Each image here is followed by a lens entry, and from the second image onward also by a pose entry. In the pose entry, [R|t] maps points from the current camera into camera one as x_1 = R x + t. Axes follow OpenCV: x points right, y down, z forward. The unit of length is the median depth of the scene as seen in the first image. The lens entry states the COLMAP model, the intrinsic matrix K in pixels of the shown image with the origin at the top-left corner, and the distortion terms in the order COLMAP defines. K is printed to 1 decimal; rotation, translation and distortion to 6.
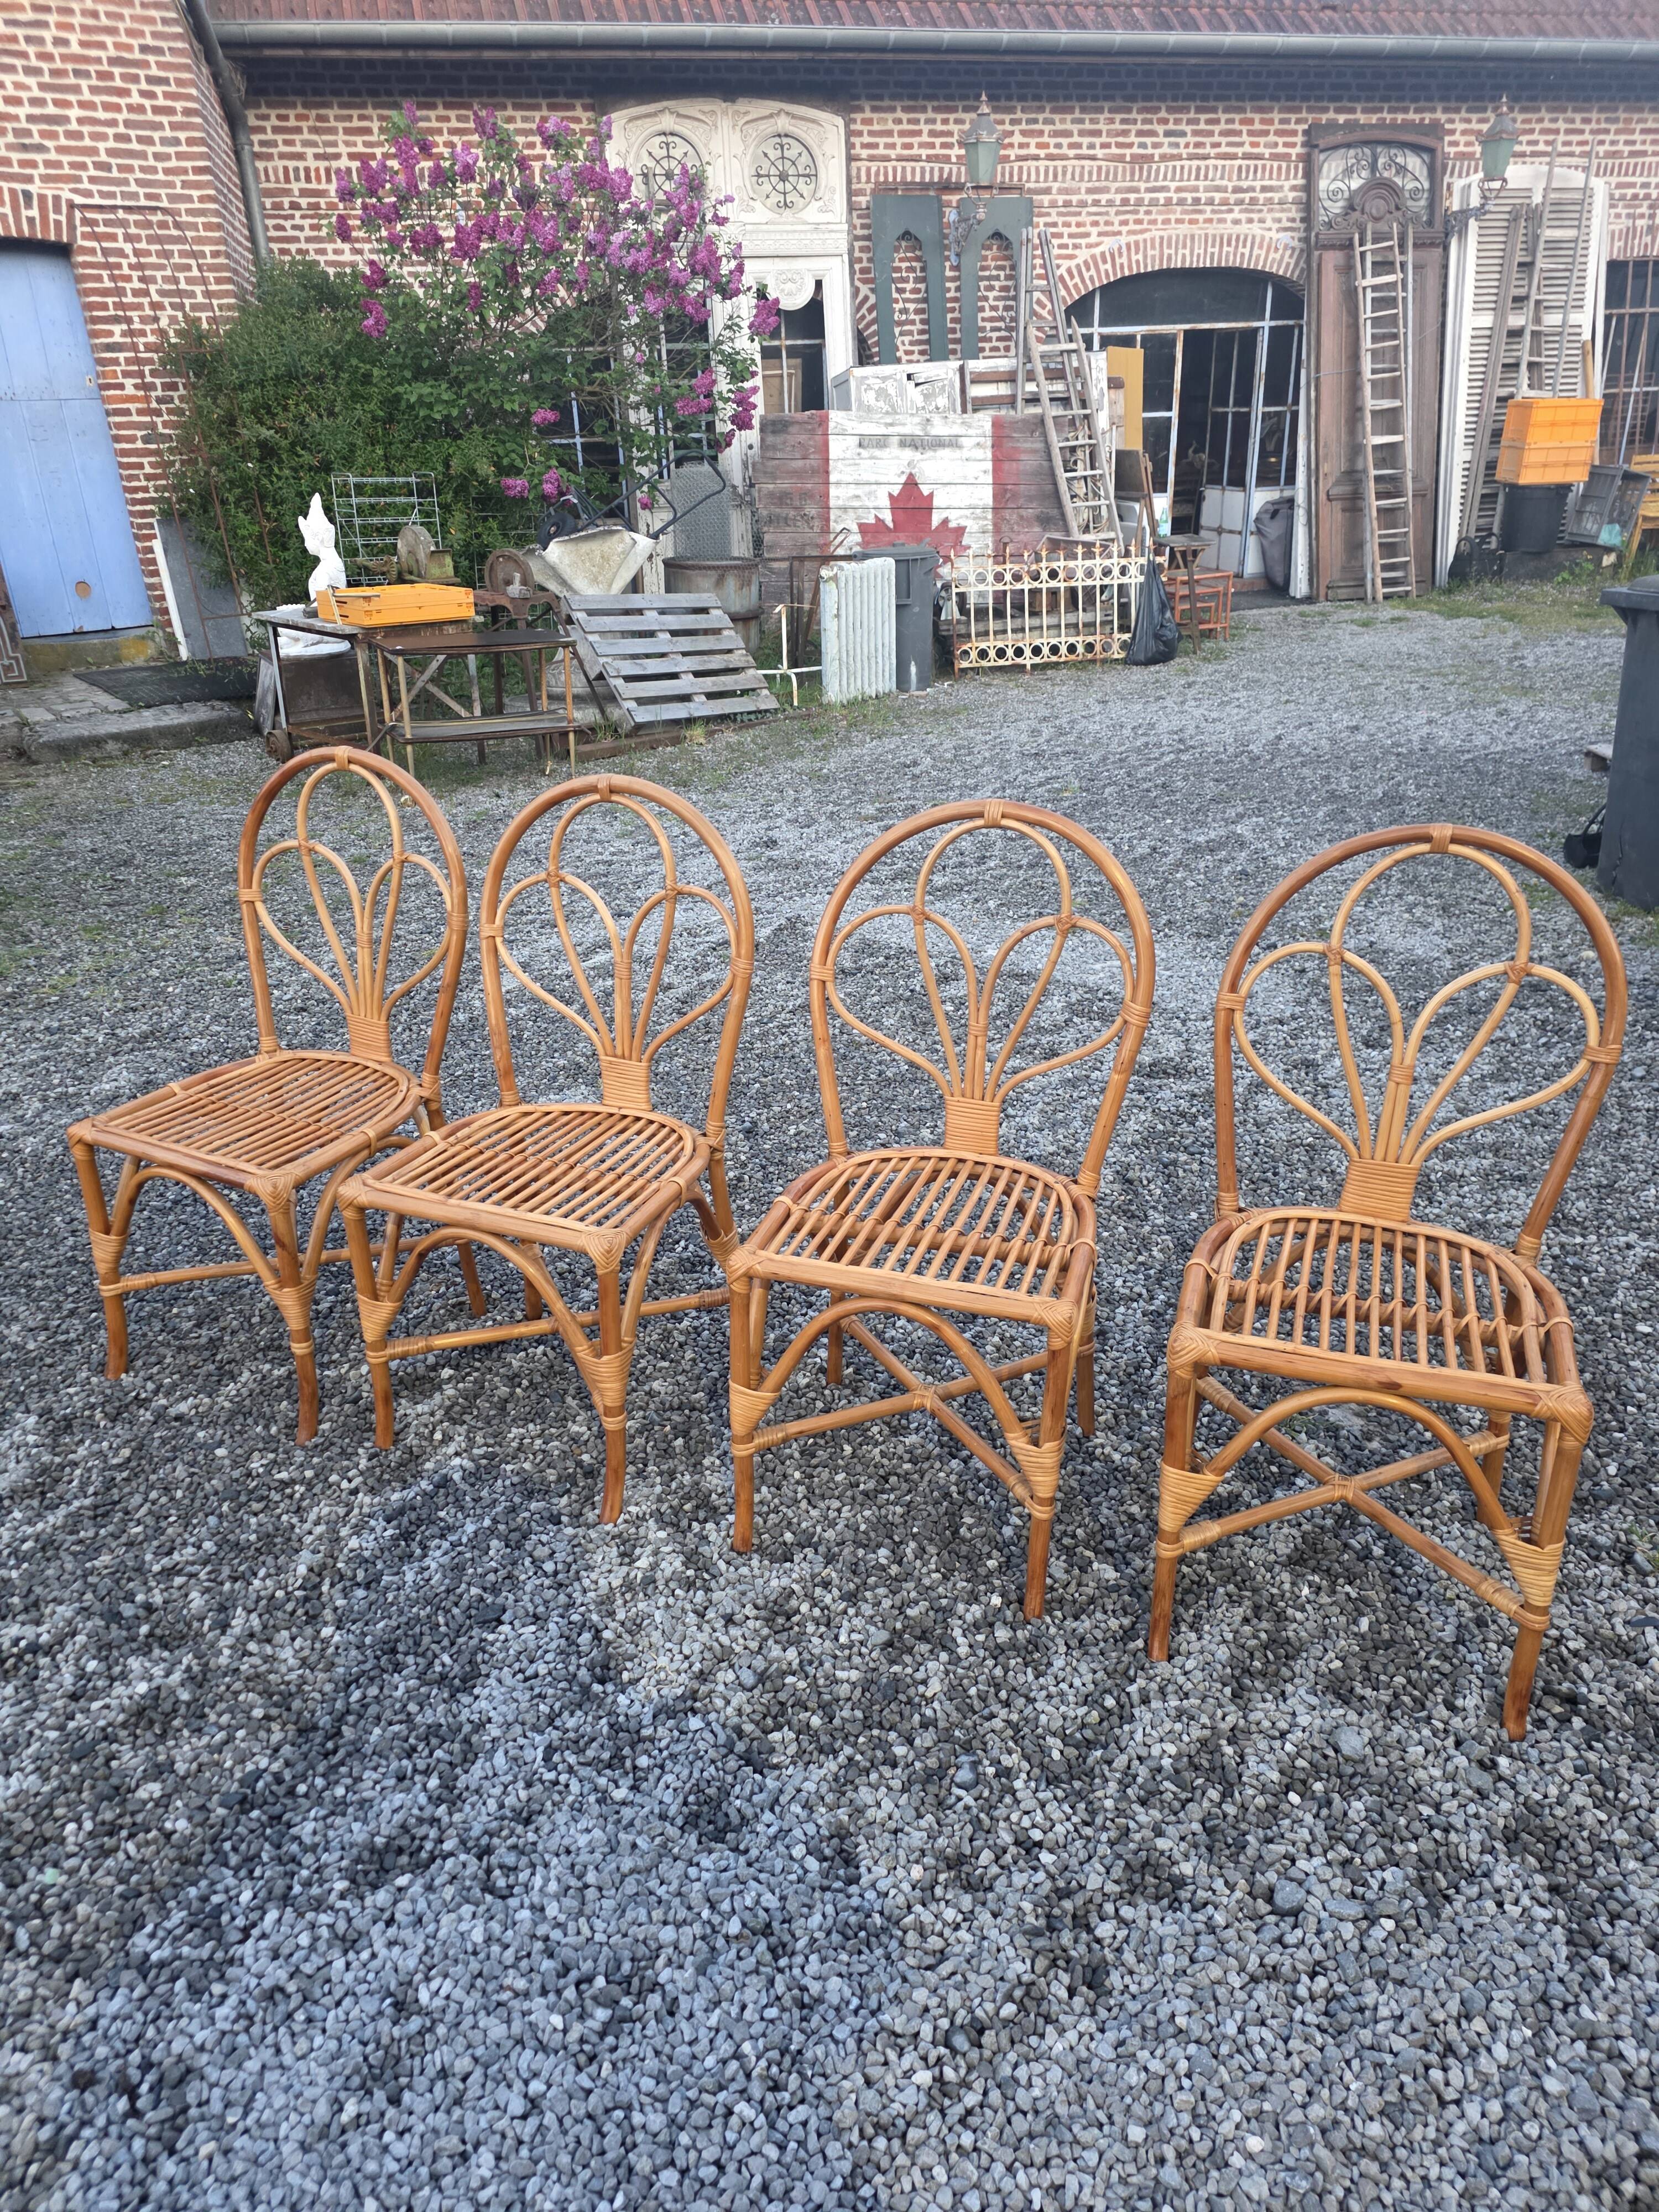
lens RADIAL K [[1482.7, 0, 834.6], [0, 1482.7, 1104.1], [0, 0, 1]] dist [0.050628, -0.036000]
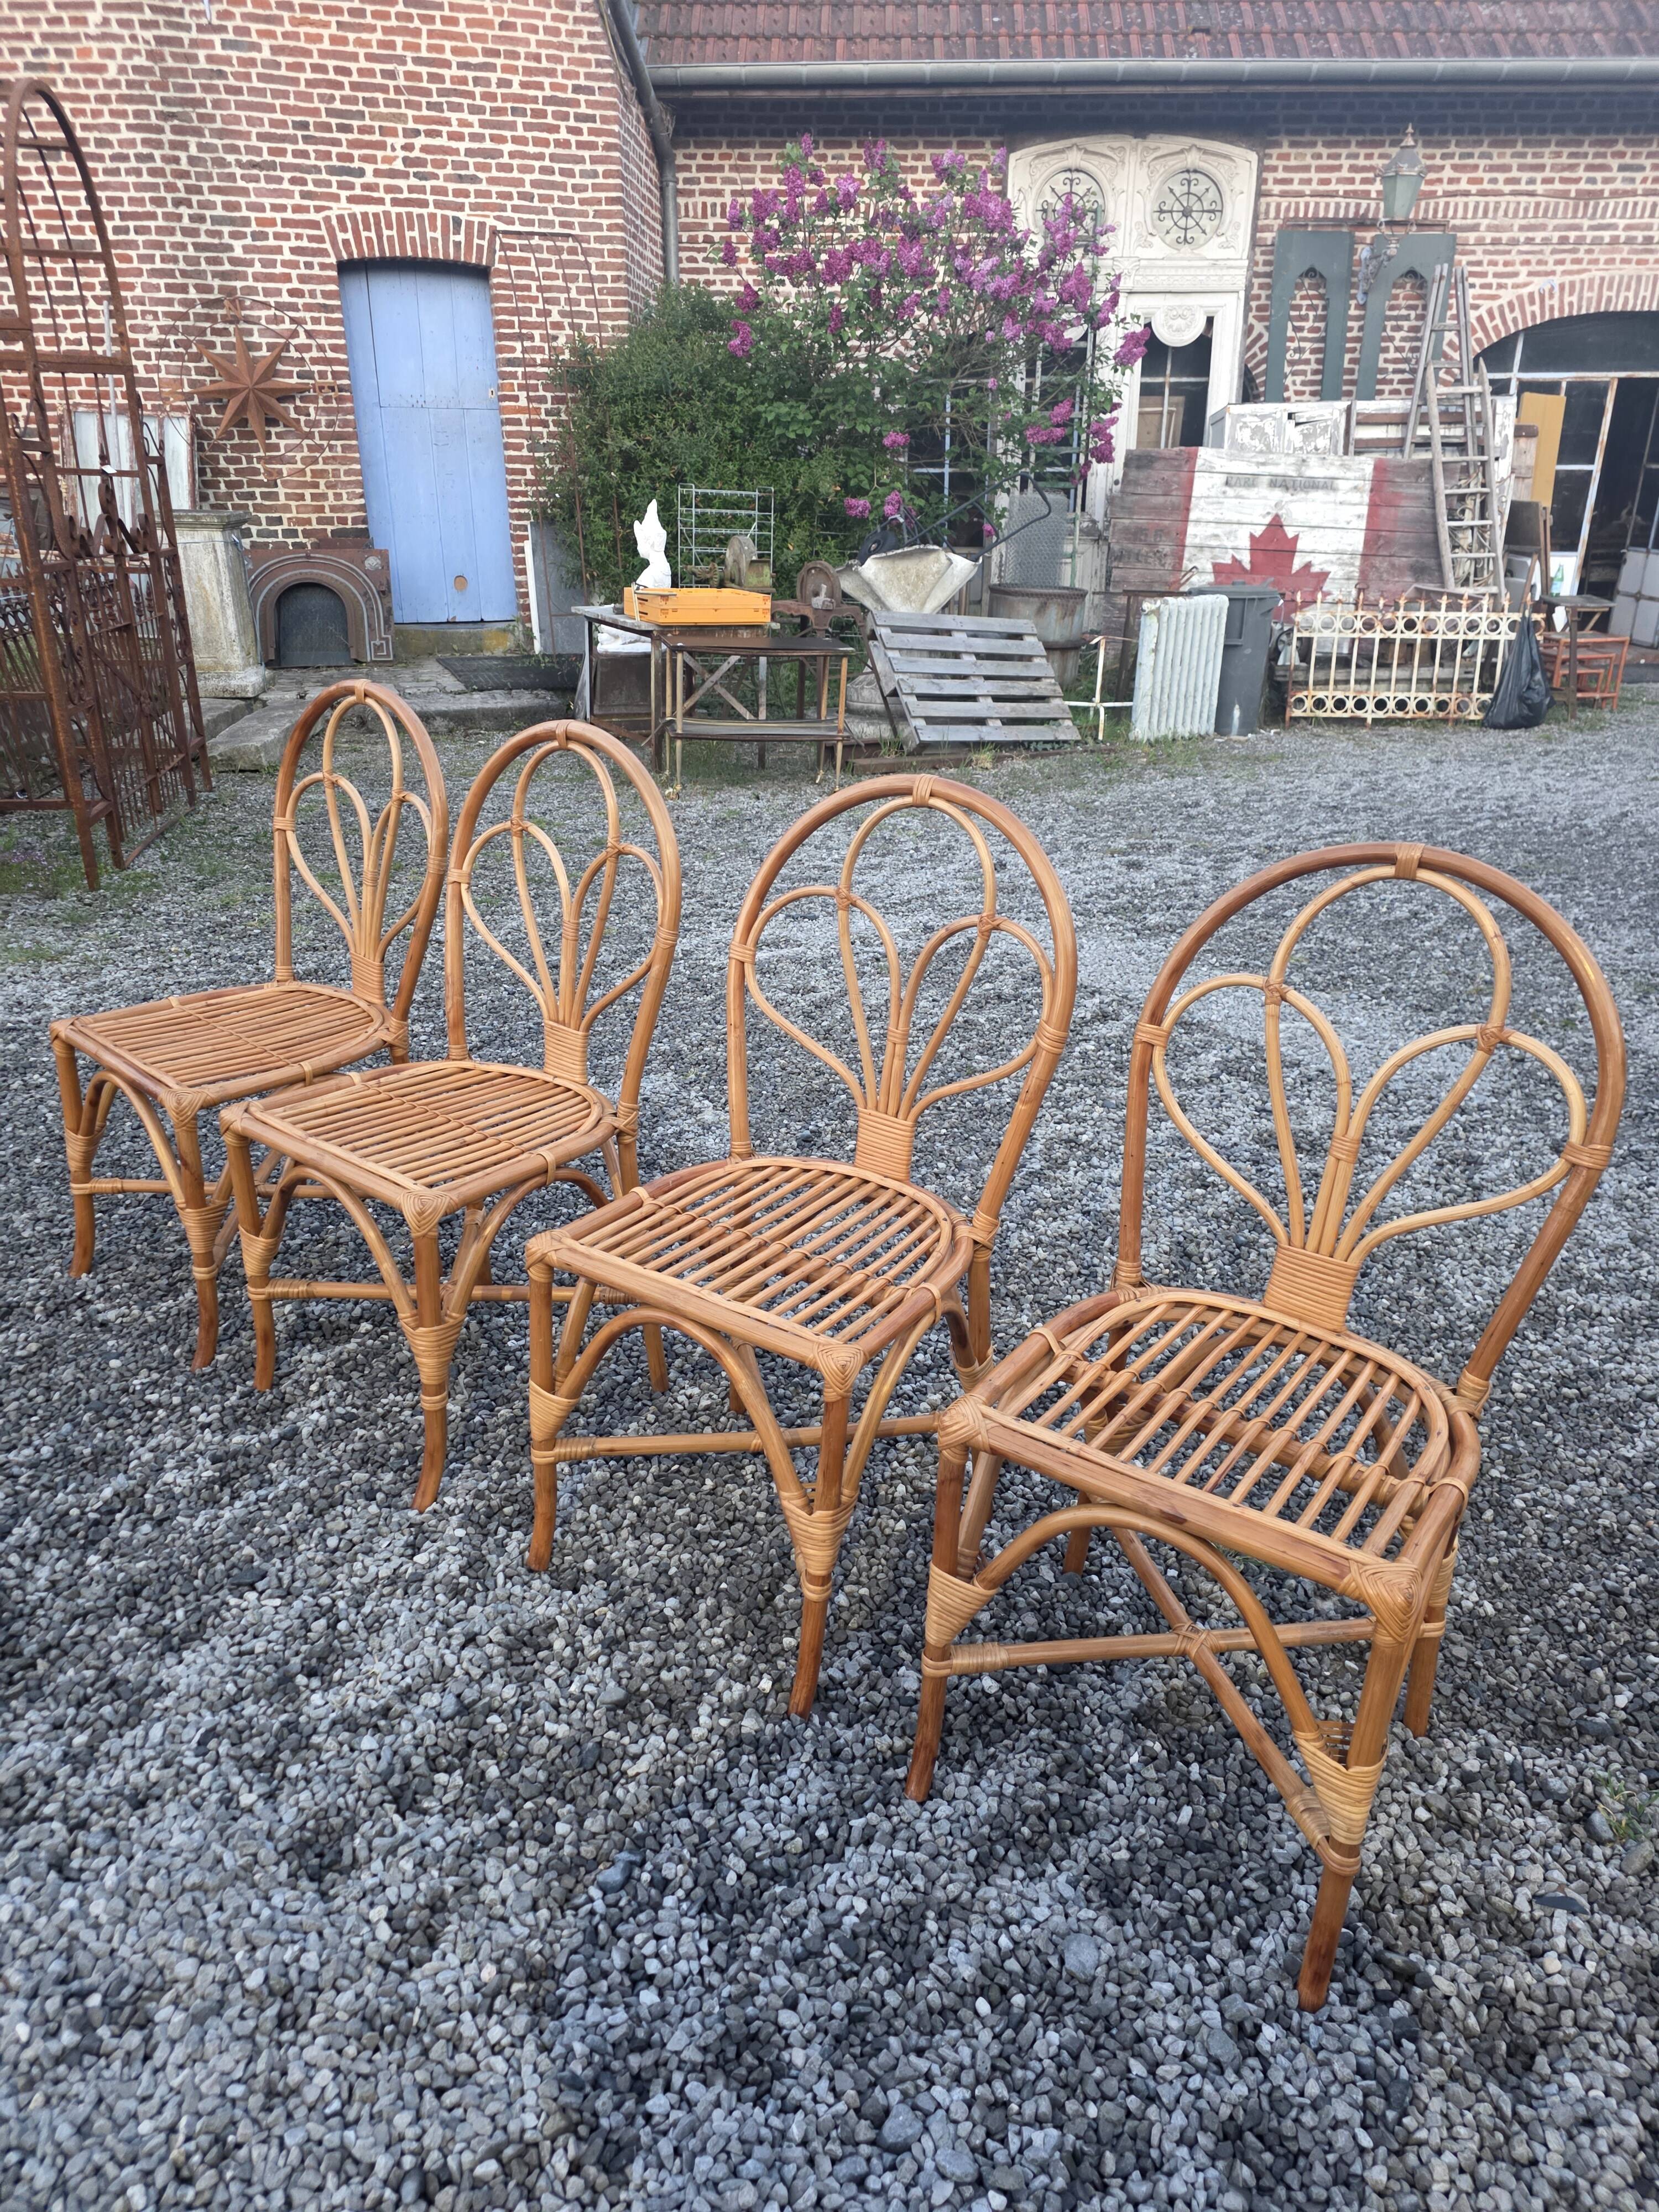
lens RADIAL K [[1482.7, 0, 850.8], [0, 1482.7, 1091.0], [0, 0, 1]] dist [0.050628, -0.036000]
pose [[0.964623, 0.135669, -0.226046, 0.278102], [-0.143838, 0.989399, -0.019990, 0.003531], [0.220938, 0.051797, 0.973911, 0.138818]]
